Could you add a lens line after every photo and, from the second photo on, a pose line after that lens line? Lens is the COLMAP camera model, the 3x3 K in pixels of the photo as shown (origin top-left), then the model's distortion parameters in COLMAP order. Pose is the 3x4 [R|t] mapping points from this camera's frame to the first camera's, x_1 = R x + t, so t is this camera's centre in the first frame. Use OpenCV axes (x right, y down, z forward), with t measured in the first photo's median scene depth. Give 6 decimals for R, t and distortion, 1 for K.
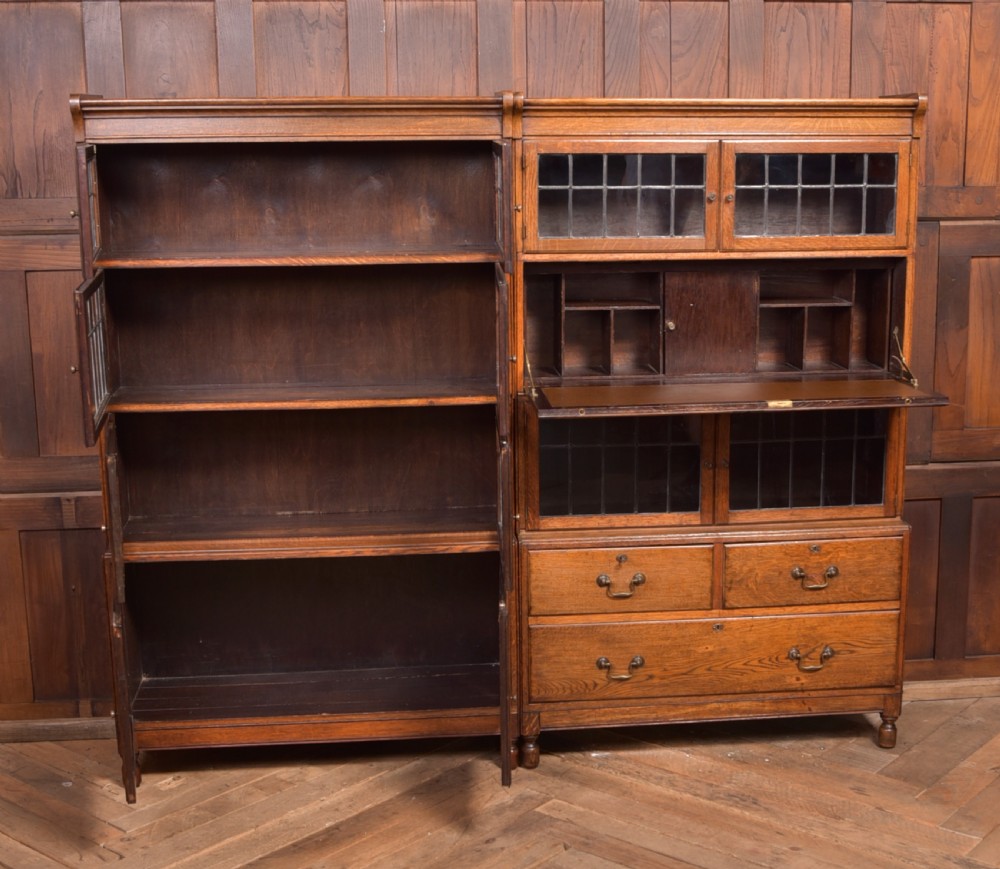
lens RADIAL K [[1474.1, 0, 547.0], [0, 1474.1, 473.5], [0, 0, 1]] dist [-0.092169, 0.106906]
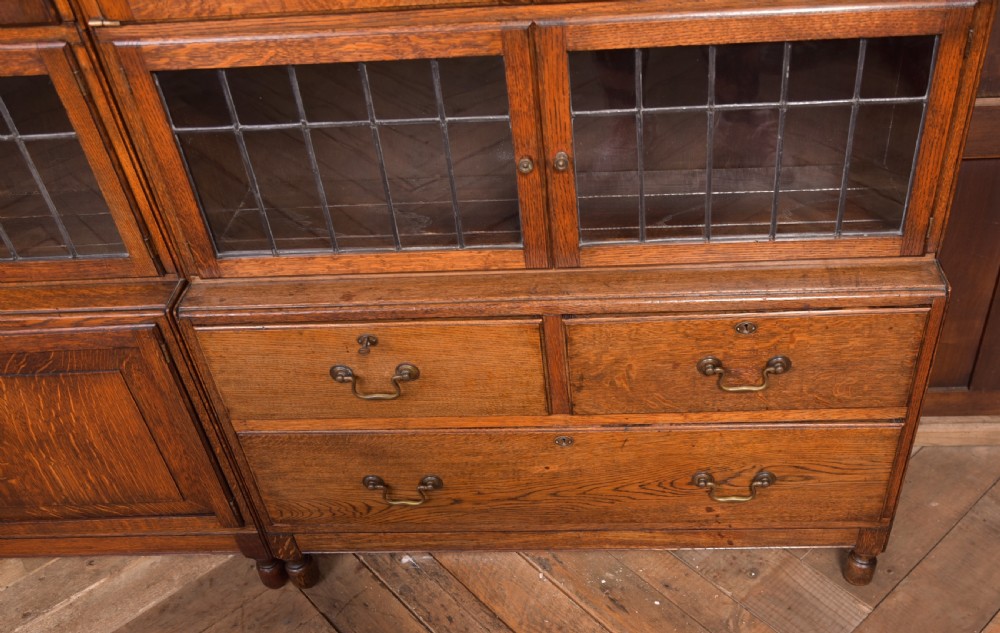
lens RADIAL K [[945.2, 0, 578.4], [0, 945.2, 381.4], [0, 0, 1]] dist [-0.068999, 0.086736]
pose [[0.988990, 0.055909, -0.137013, 0.170650], [0.016646, 0.877973, 0.478420, -0.089171], [0.147042, -0.475434, 0.867376, 0.698999]]
